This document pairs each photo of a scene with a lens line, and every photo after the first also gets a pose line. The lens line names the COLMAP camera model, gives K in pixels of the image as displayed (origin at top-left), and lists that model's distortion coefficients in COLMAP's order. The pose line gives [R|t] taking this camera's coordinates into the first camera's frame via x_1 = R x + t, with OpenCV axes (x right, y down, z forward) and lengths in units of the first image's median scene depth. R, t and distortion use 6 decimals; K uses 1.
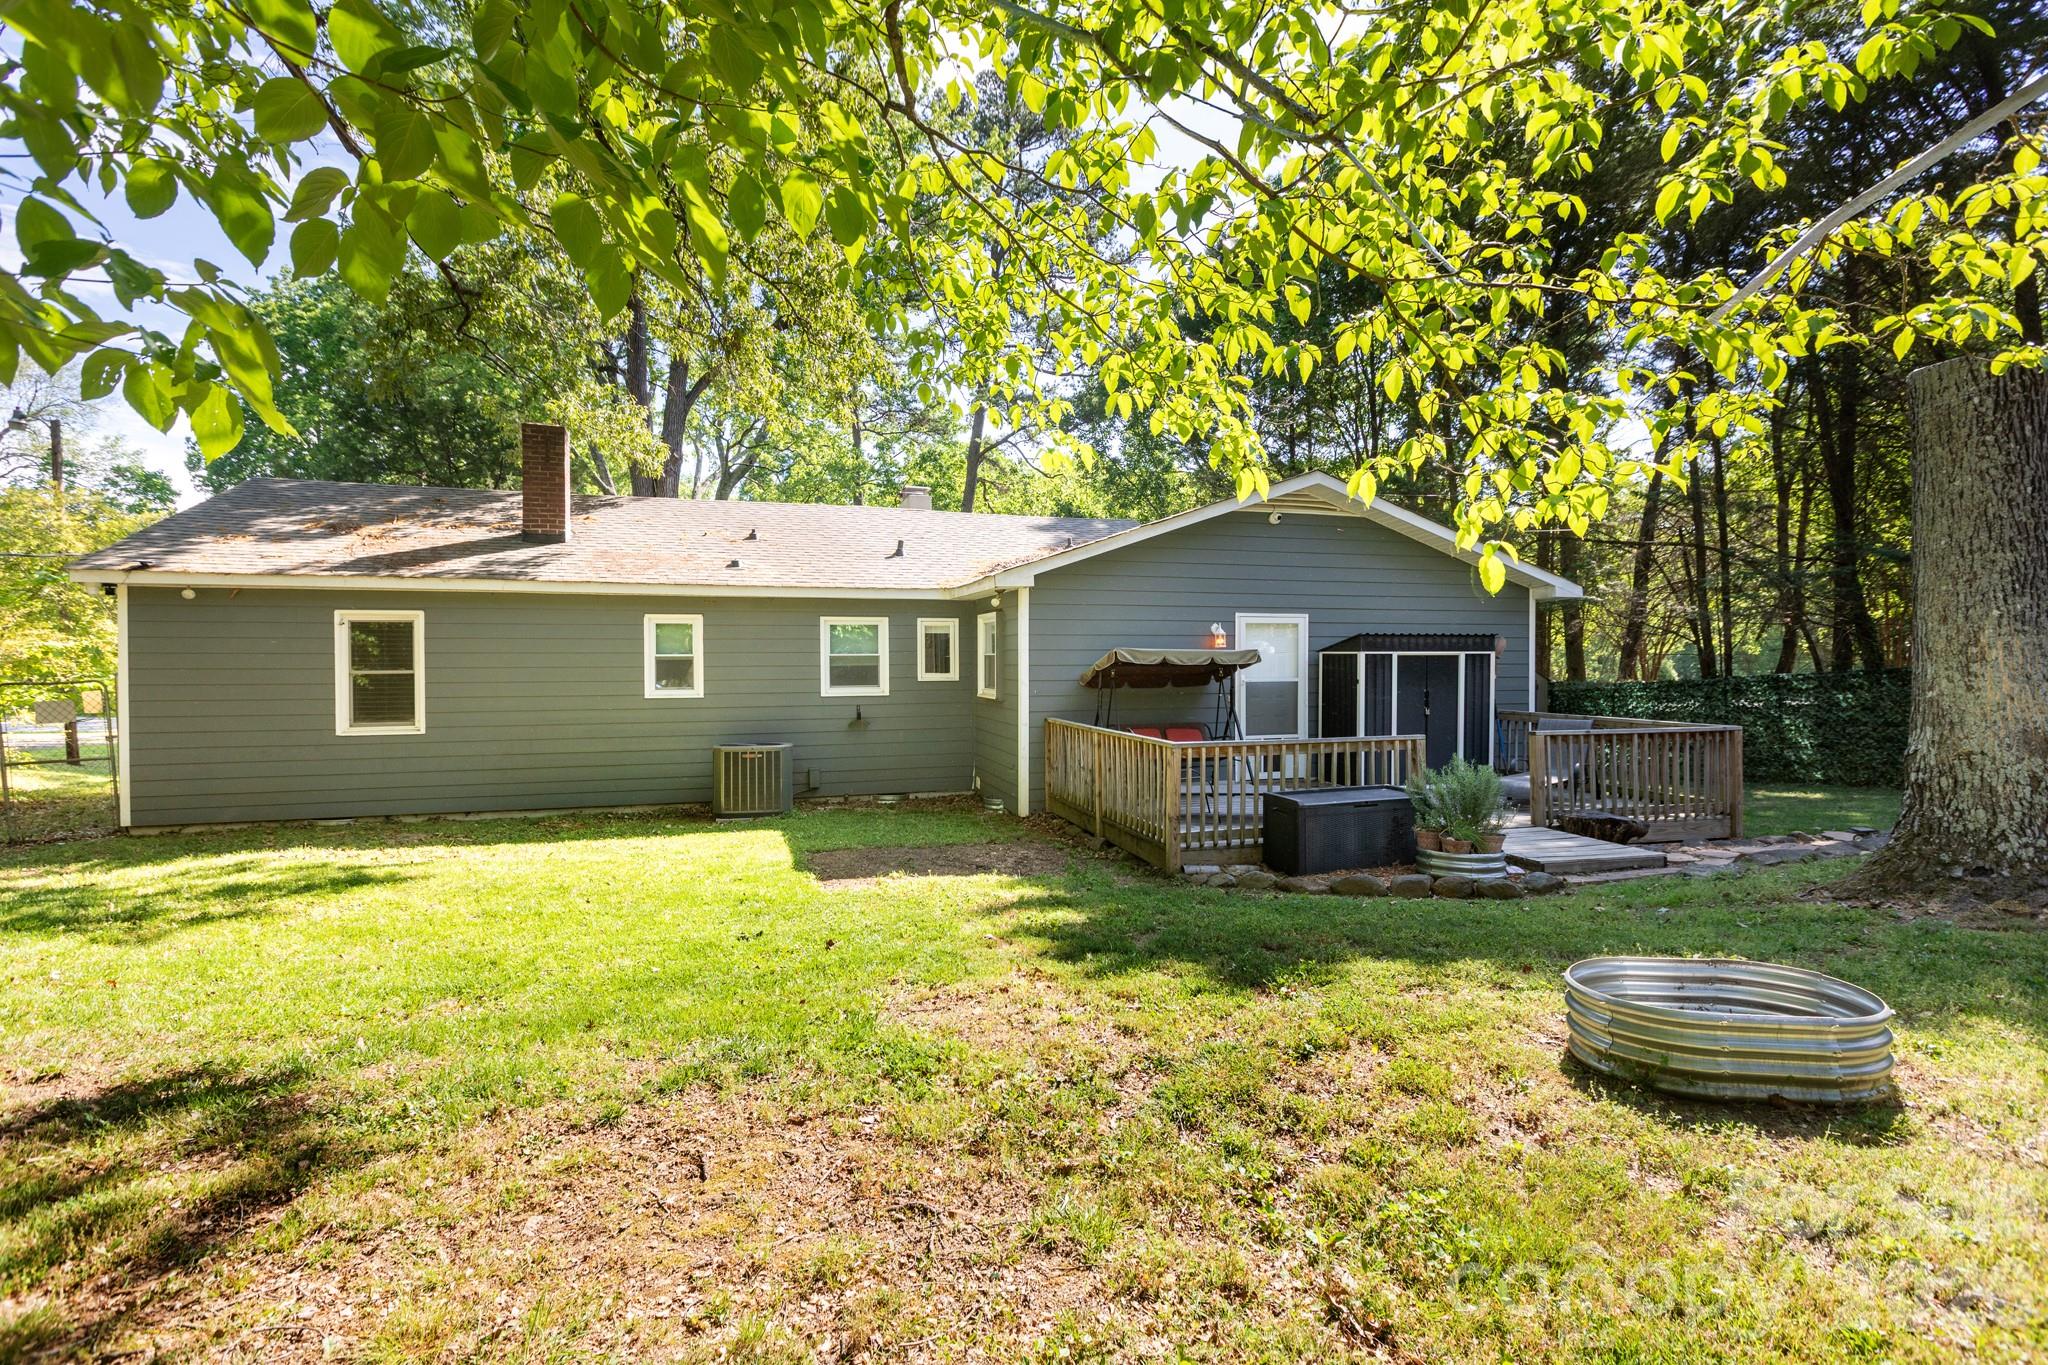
lens RADIAL K [[909.8, 0, 1024.0], [0, 909.8, 682.5], [0, 0, 1]] dist [0.002582, 0.000411]
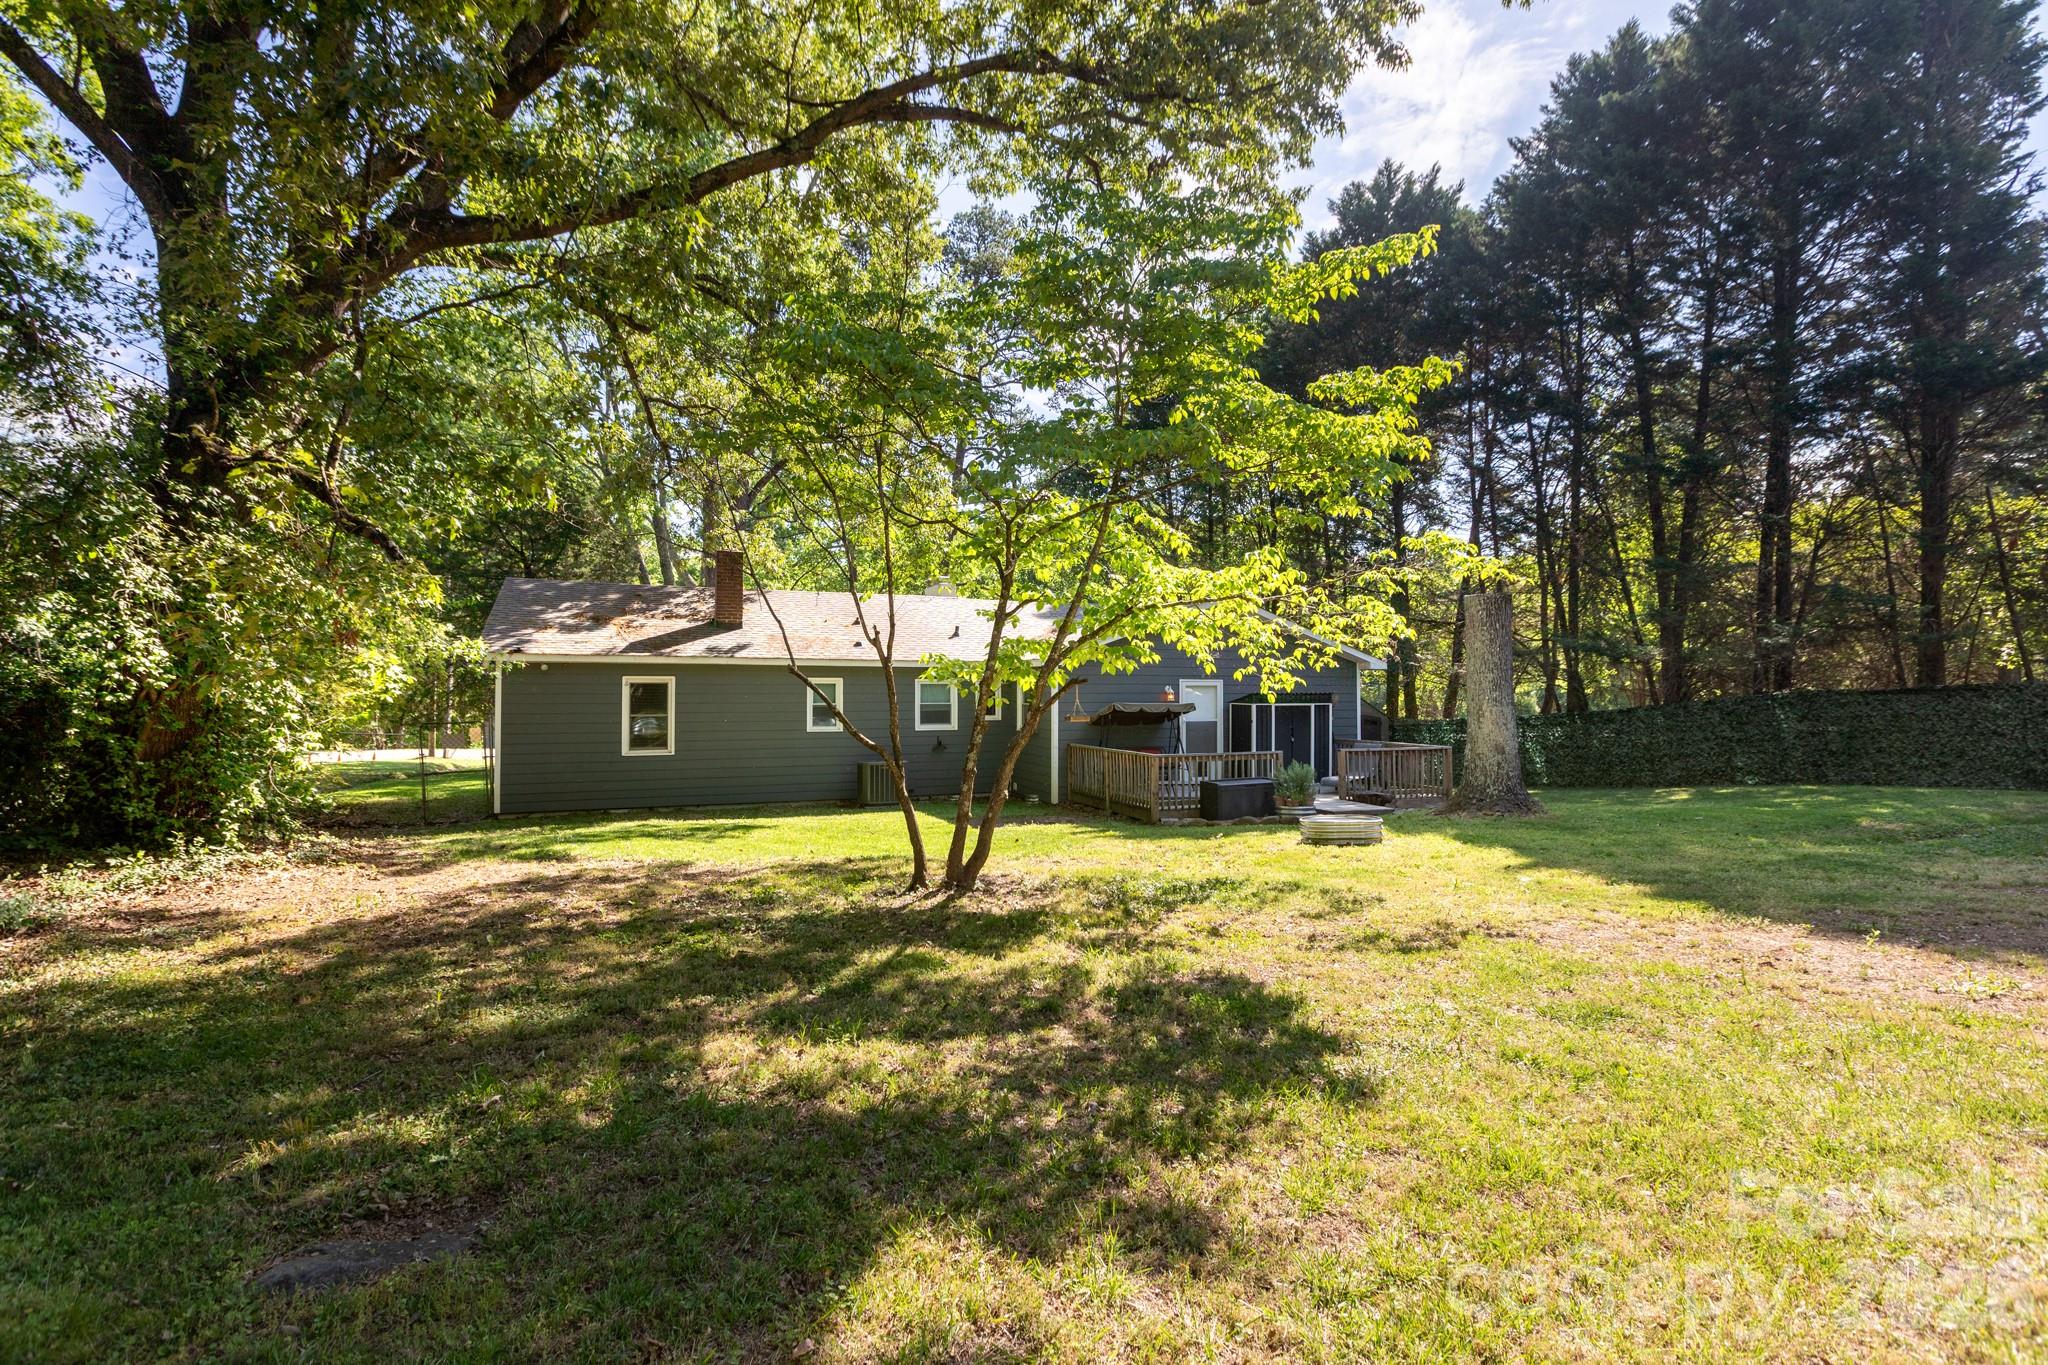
lens RADIAL K [[920.5, 0, 1018.4], [0, 920.5, 698.2], [0, 0, 1]] dist [-0.001762, -0.000220]
pose [[0.996526, 0.002310, 0.083253, -0.197936], [-0.000917, 0.999859, -0.016760, -0.014705], [-0.083280, 0.016625, 0.996388, -0.637355]]
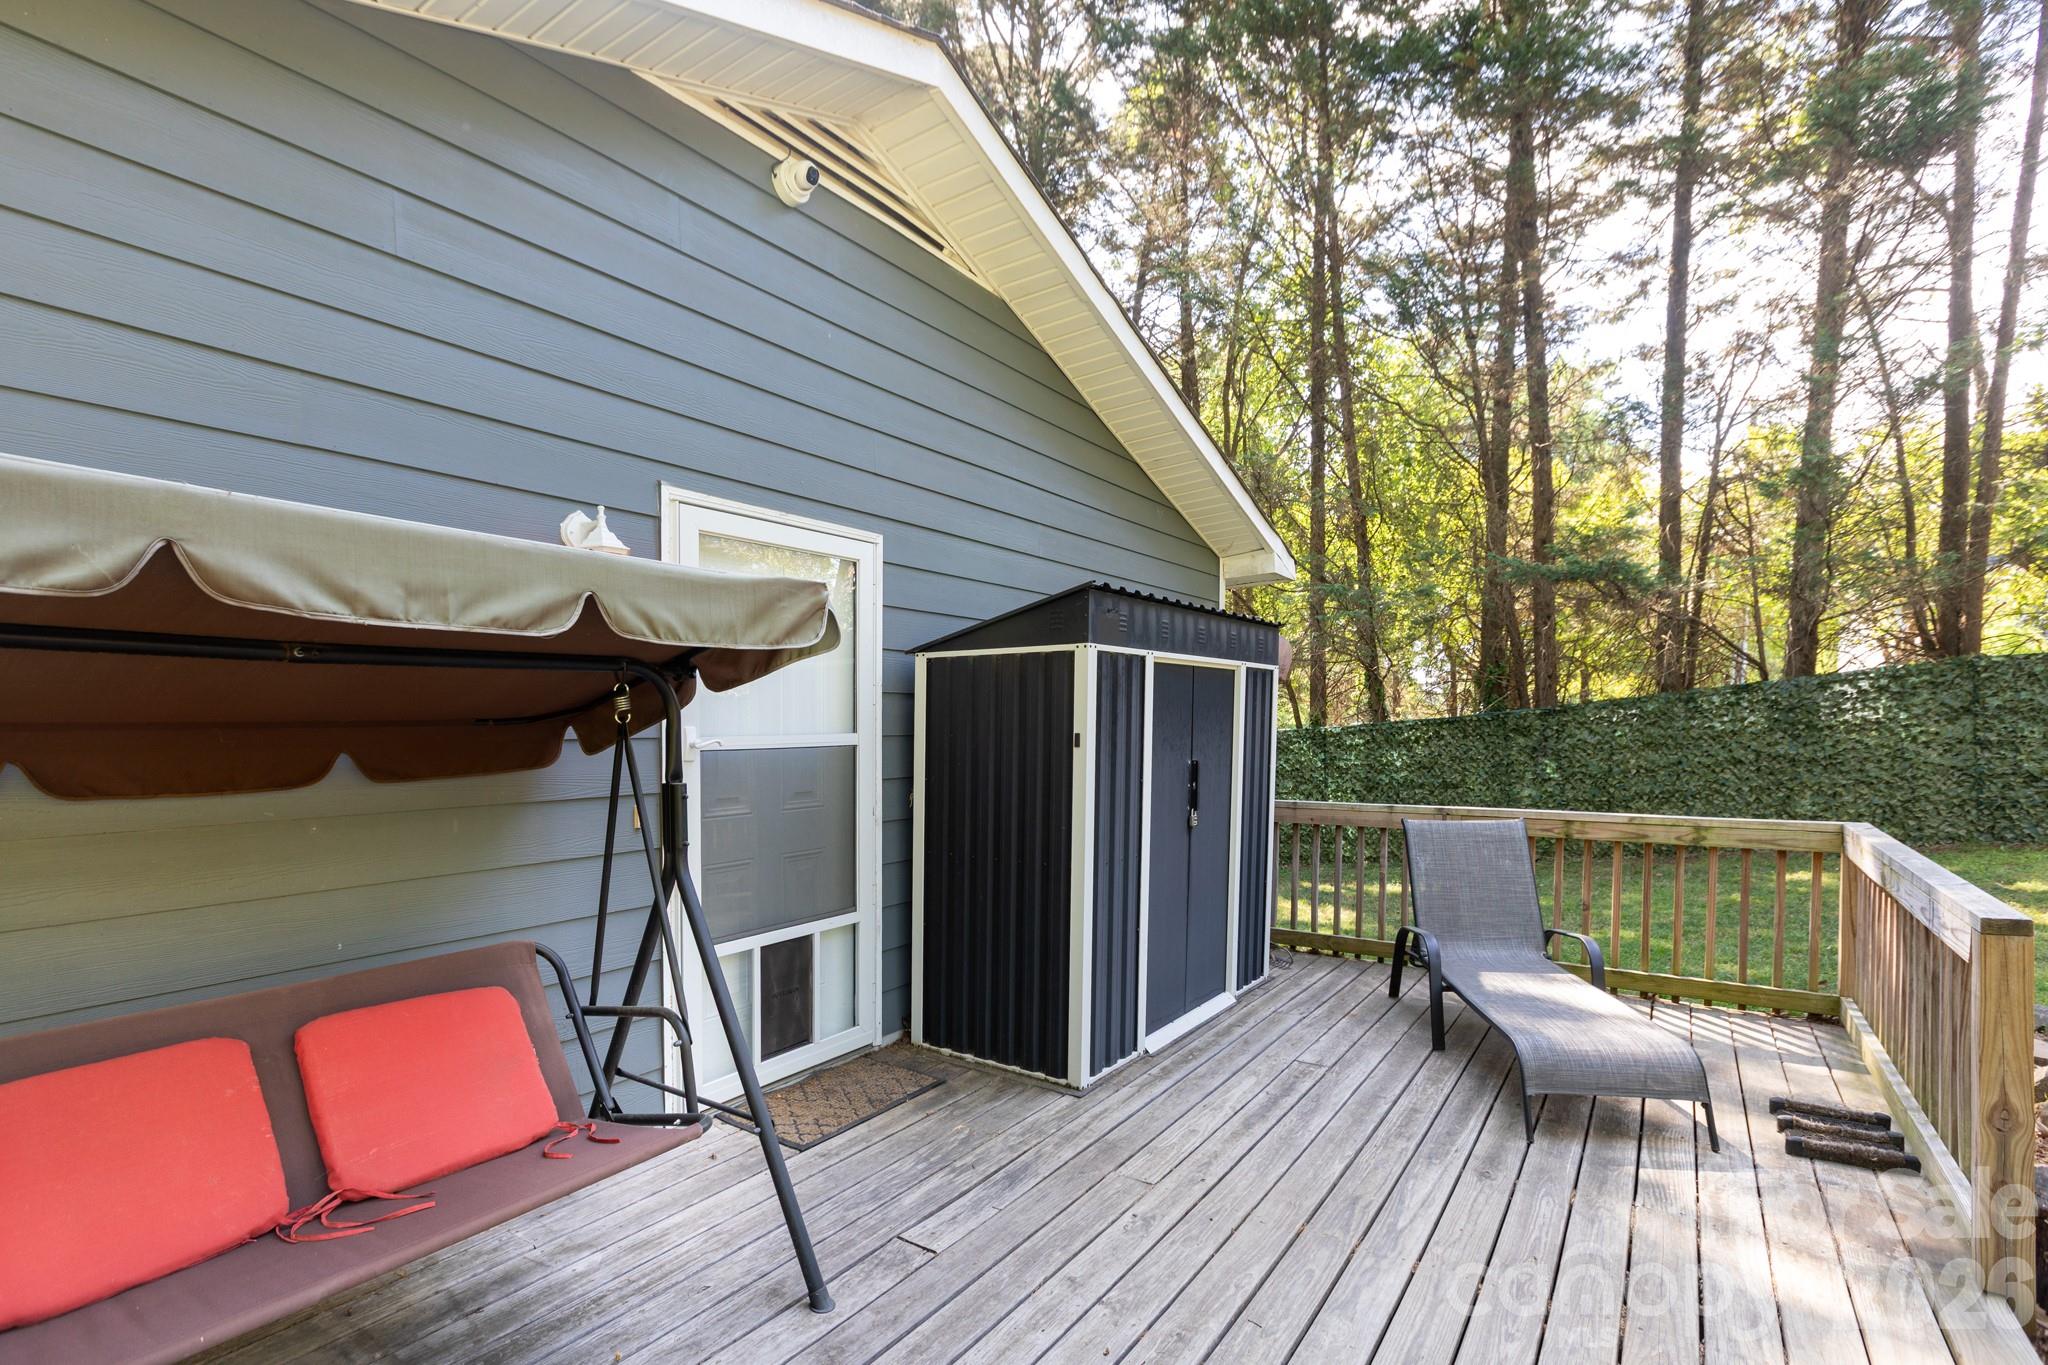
lens RADIAL K [[909.8, 0, 1024.0], [0, 909.8, 682.5], [0, 0, 1]] dist [0.002582, 0.000411]
pose [[0.771869, 0.025845, 0.635256, 0.150236], [0.023185, 0.997365, -0.068748, 0.000748], [-0.635359, 0.067793, 0.769236, 0.751150]]
